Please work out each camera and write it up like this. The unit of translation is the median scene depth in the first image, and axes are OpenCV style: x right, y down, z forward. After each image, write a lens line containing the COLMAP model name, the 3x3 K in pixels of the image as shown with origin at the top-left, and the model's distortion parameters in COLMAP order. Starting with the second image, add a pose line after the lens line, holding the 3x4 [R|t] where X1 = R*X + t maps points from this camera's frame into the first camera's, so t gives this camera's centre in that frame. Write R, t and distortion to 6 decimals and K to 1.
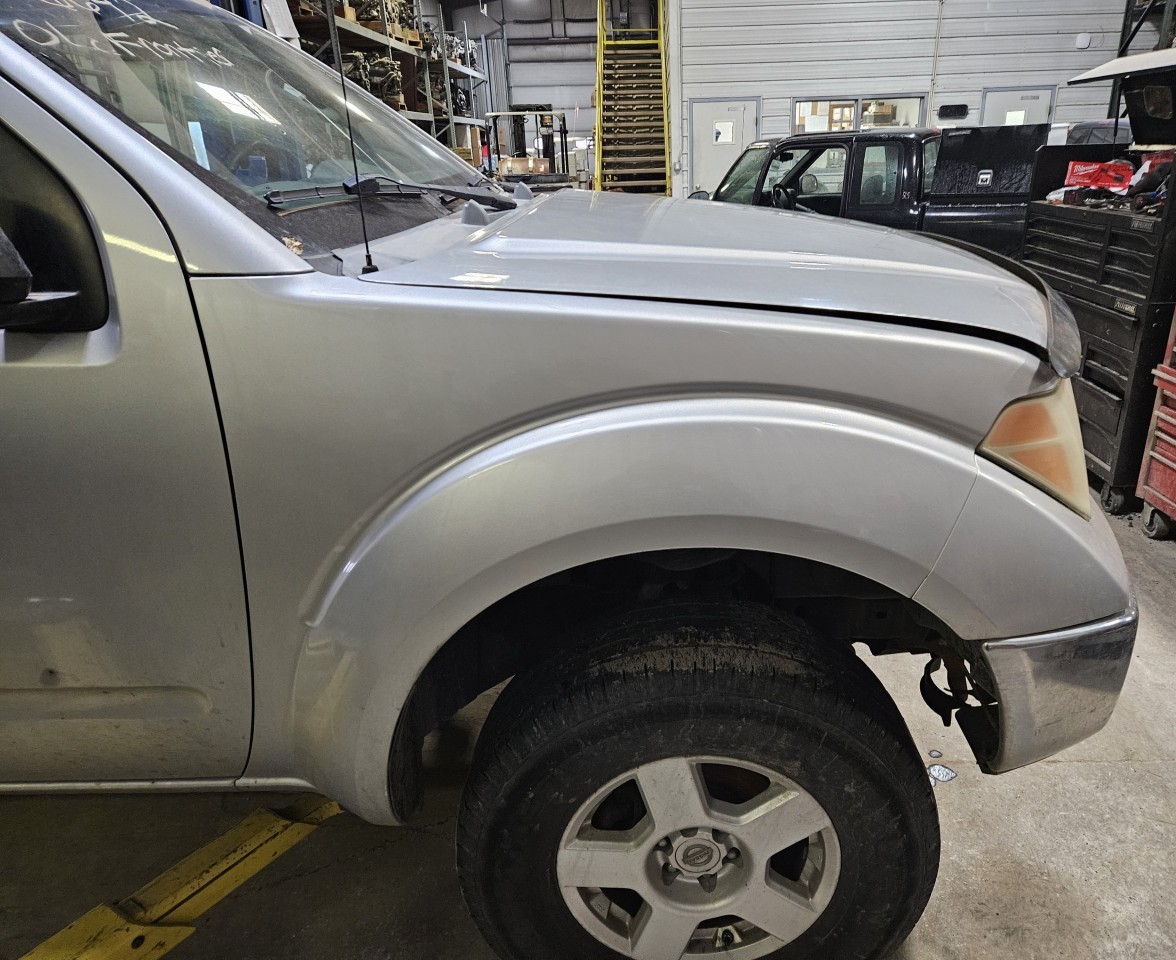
lens RADIAL K [[771.0, 0, 656.4], [0, 771.0, 431.8], [0, 0, 1]] dist [0.040358, -0.047226]
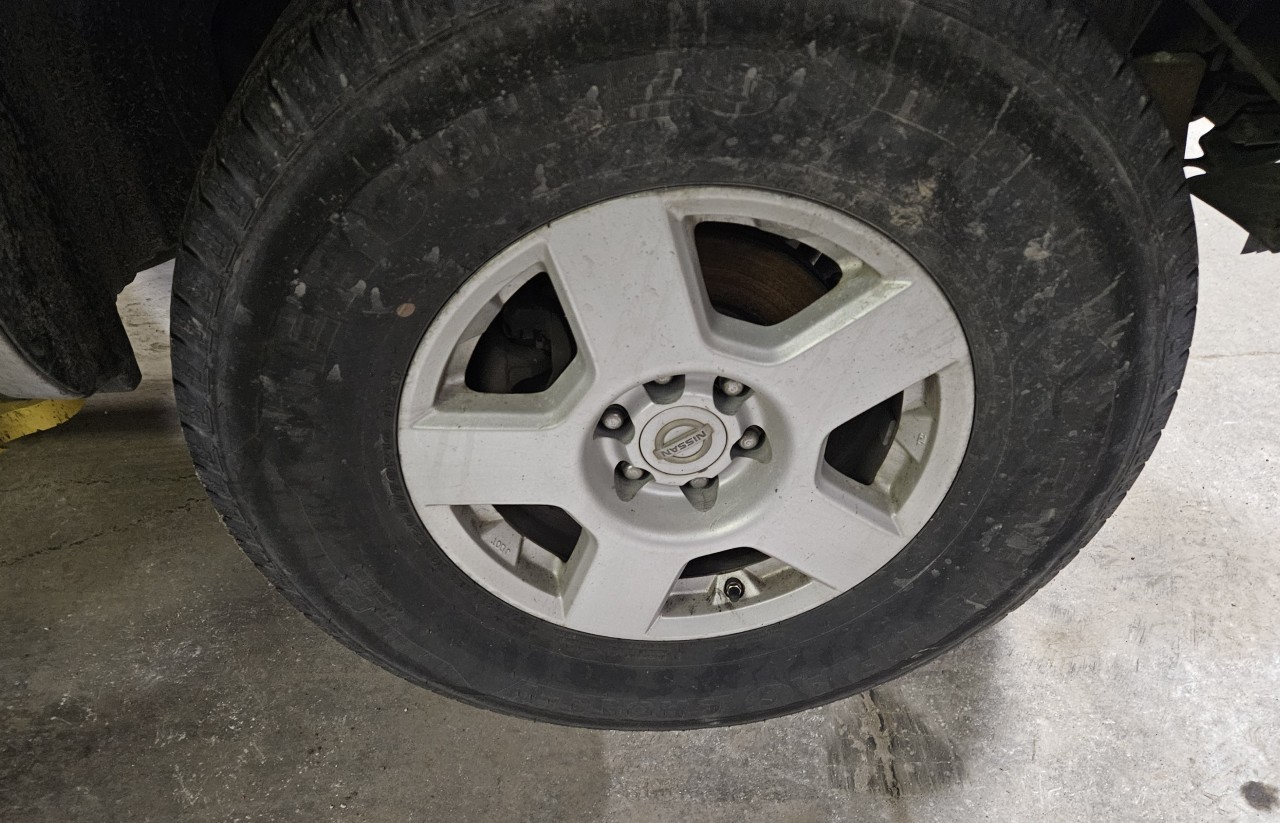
lens RADIAL K [[870.9, 0, 640.0], [0, 870.9, 411.5], [0, 0, 1]] dist [0.000977, -0.033924]
pose [[0.999075, -0.030637, 0.030165, 0.008453], [0.019932, 0.951686, 0.306426, 0.354668], [-0.038095, -0.305541, 0.951416, 0.469437]]
